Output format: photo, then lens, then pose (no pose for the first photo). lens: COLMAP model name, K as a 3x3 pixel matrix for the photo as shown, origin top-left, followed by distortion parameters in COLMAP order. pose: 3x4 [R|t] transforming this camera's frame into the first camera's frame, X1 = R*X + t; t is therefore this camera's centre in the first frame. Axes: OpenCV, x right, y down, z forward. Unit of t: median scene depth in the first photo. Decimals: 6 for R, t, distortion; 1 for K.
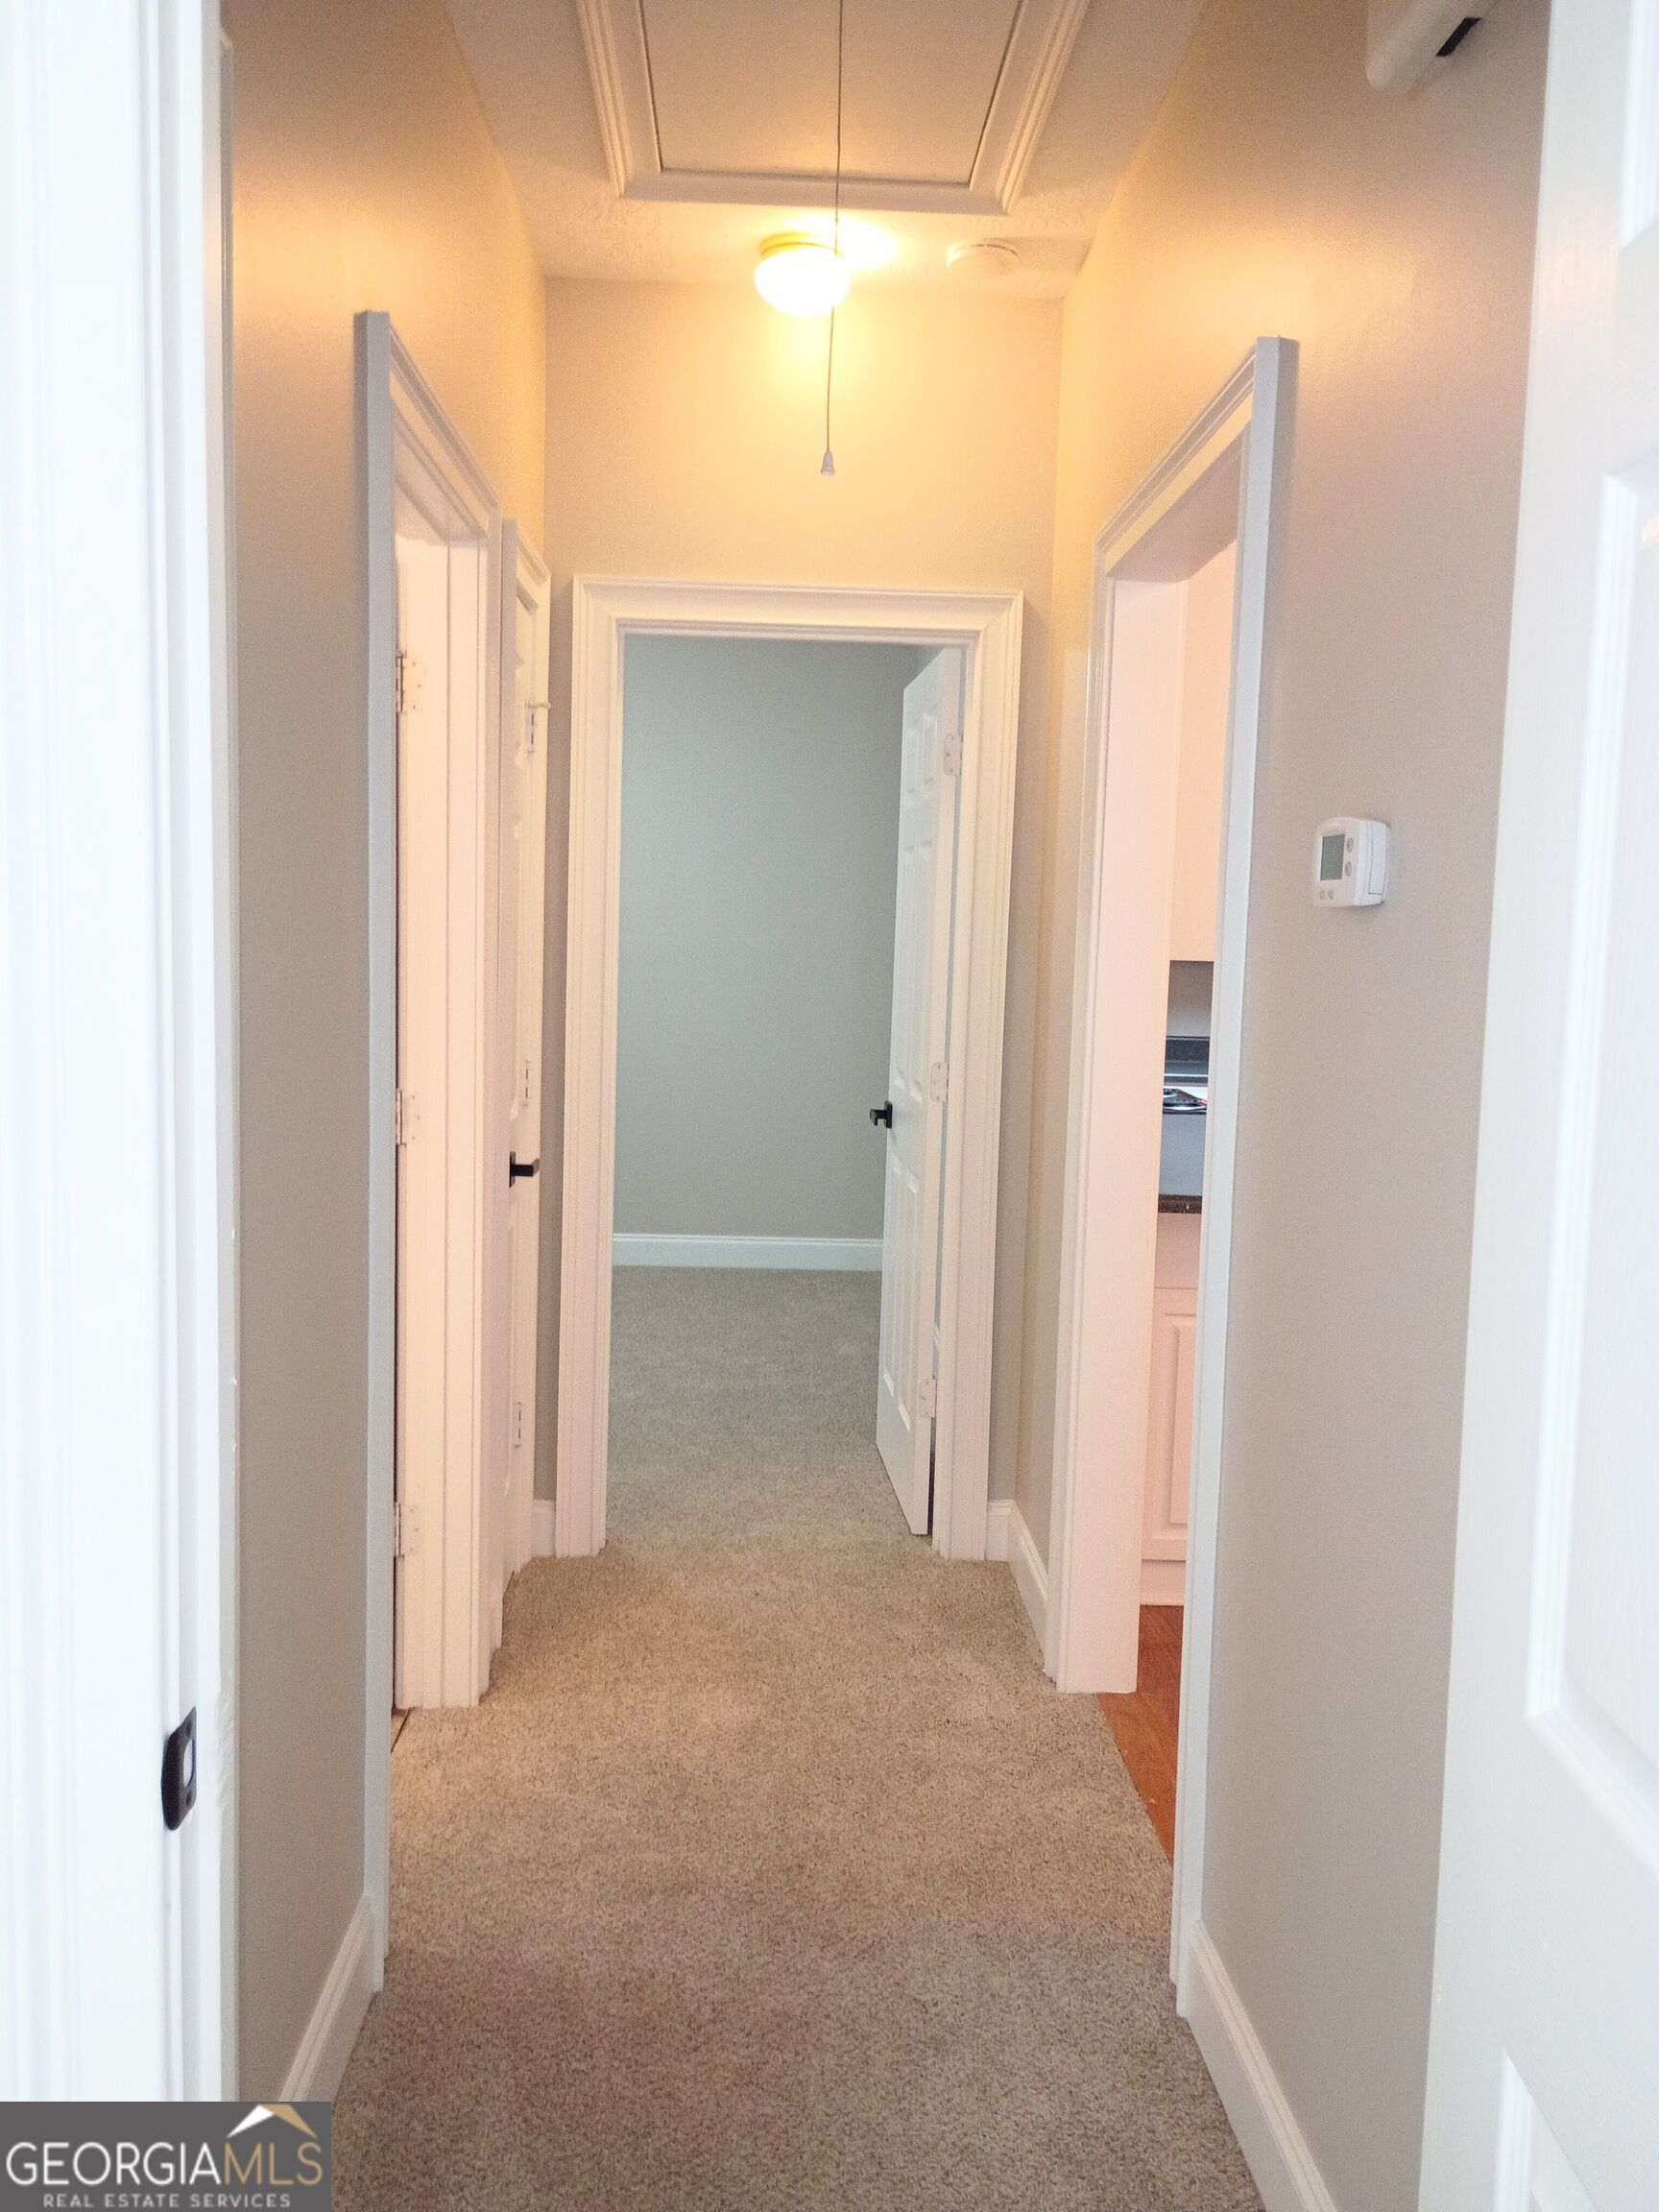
lens RADIAL K [[1848.2, 0, 829.5], [0, 1848.2, 1106.0], [0, 0, 1]] dist [0.059806, -0.064801]
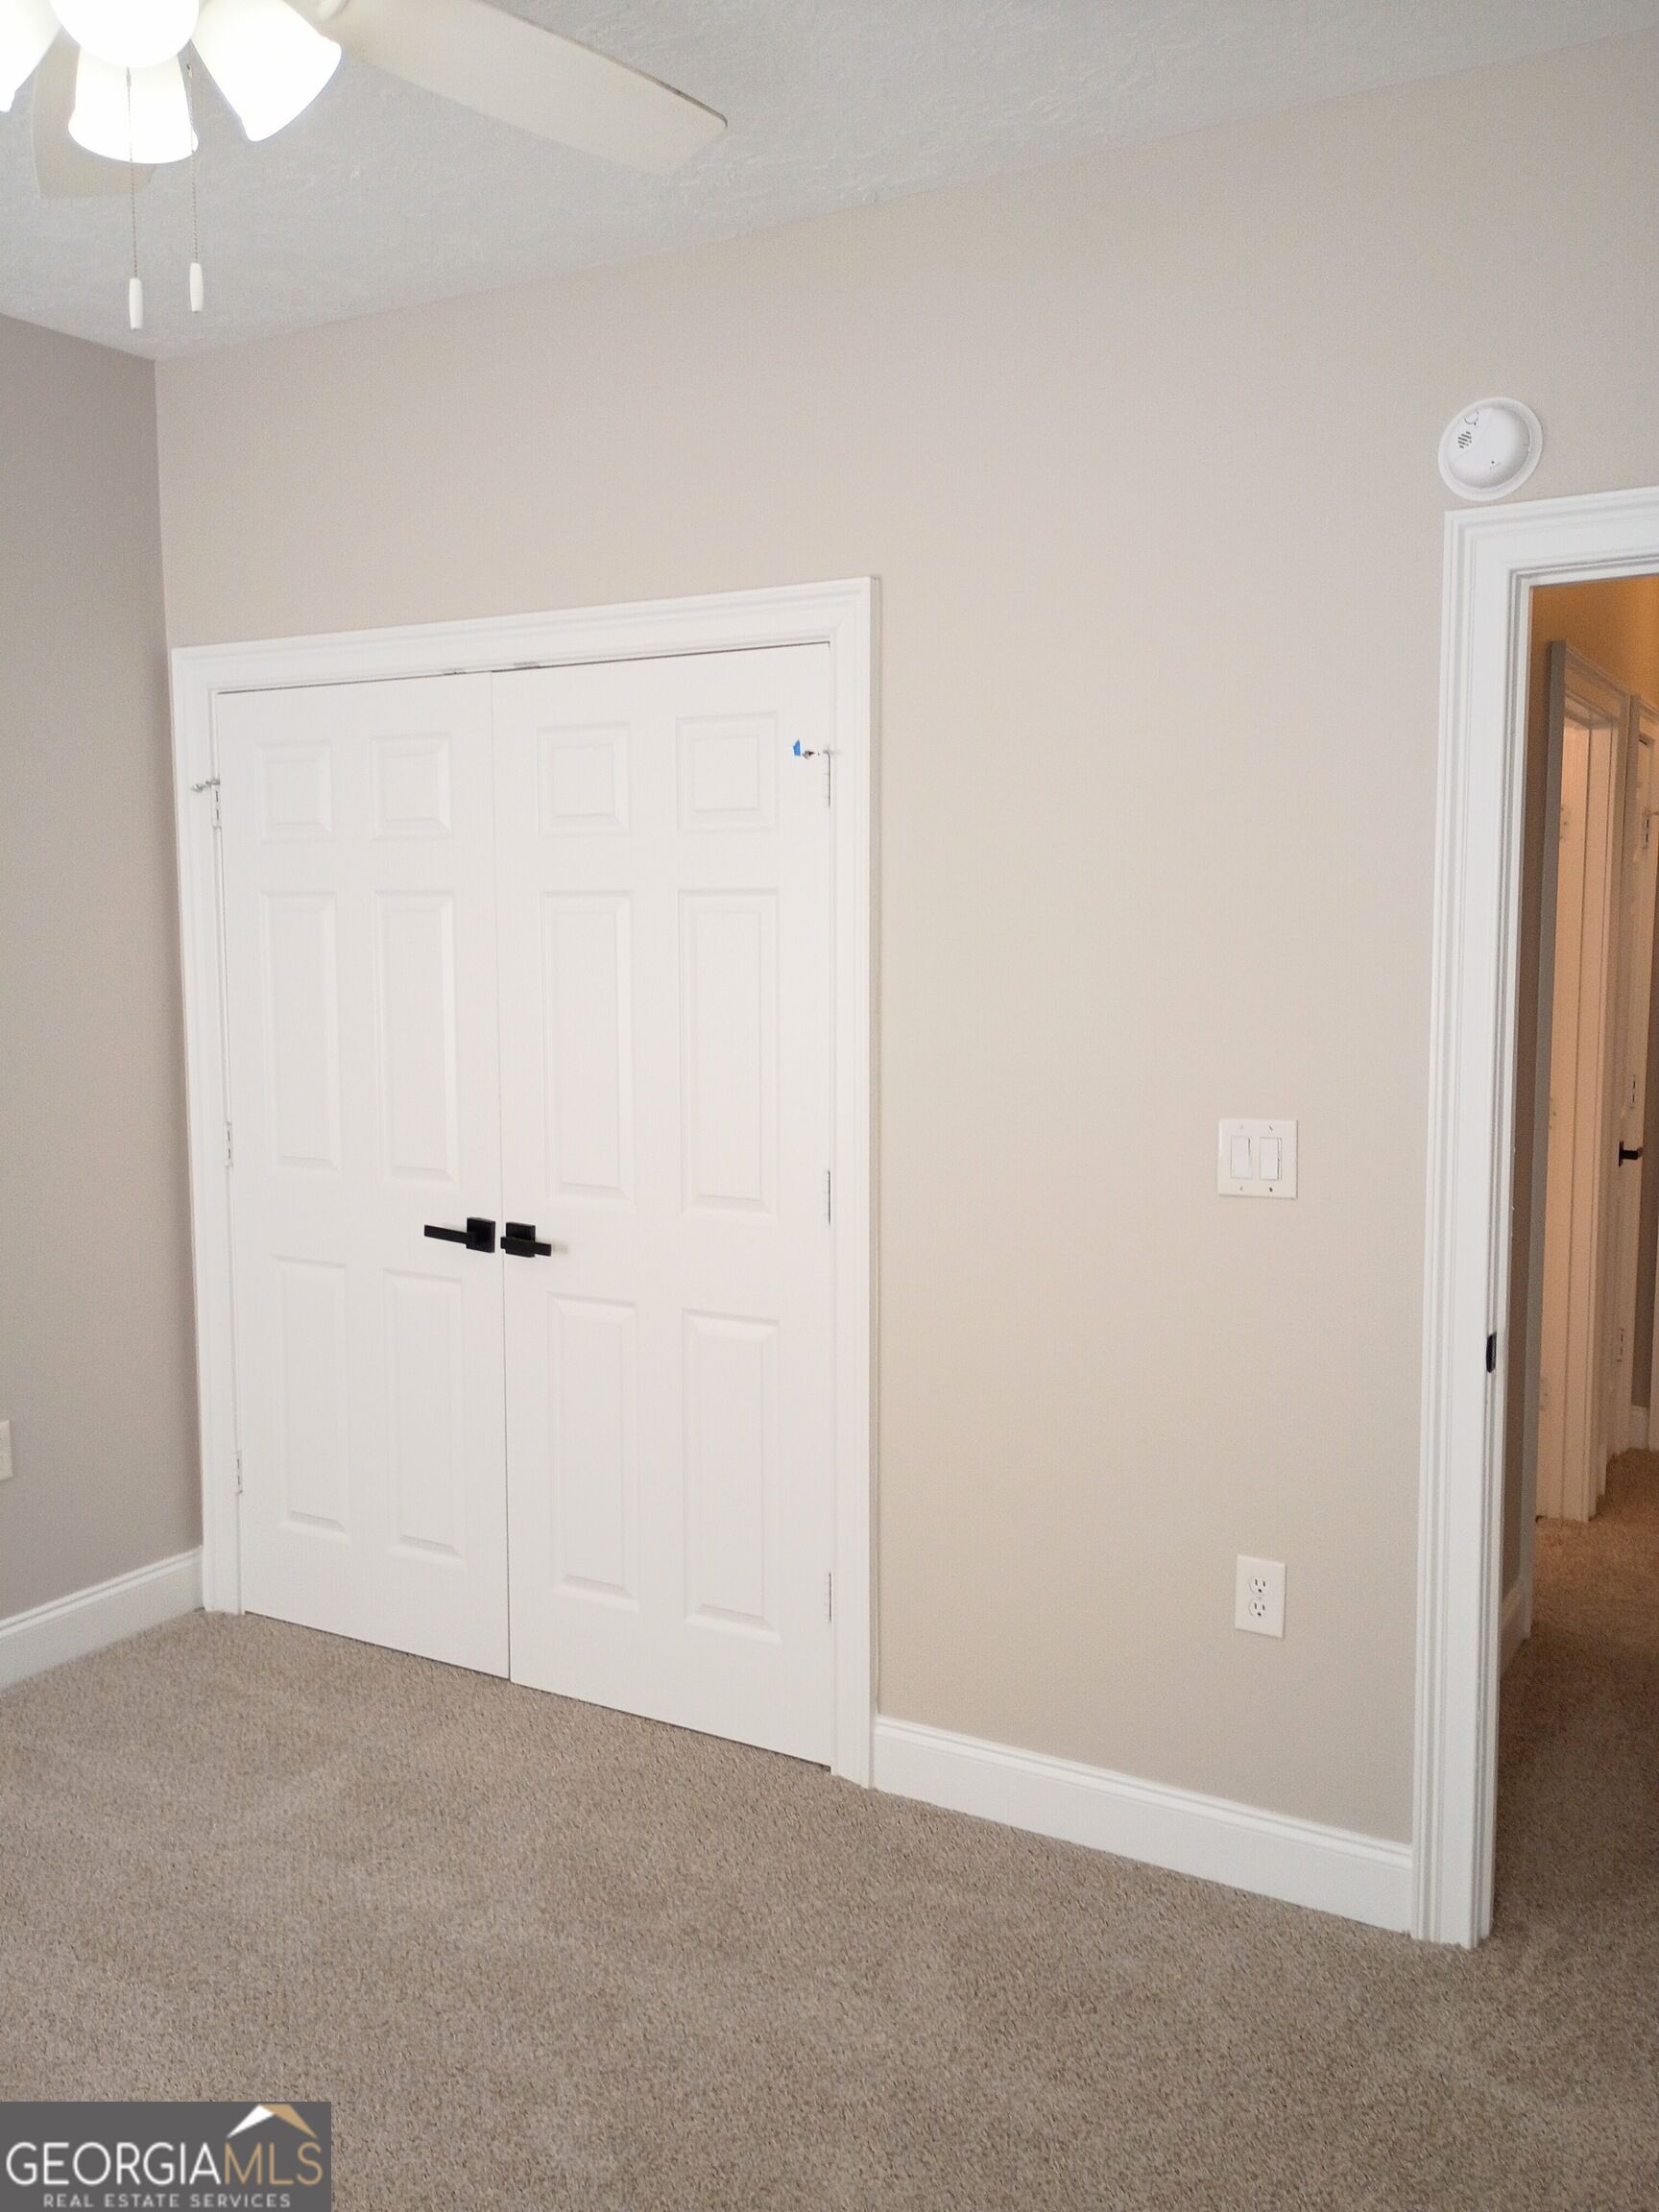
lens RADIAL K [[1848.2, 0, 829.5], [0, 1848.2, 1106.0], [0, 0, 1]] dist [0.059806, -0.064801]
pose [[0.843711, 0.025505, -0.536191, 0.081657], [-0.025773, 0.999643, 0.006995, 0.004104], [0.536178, 0.007918, 0.844068, -0.532196]]
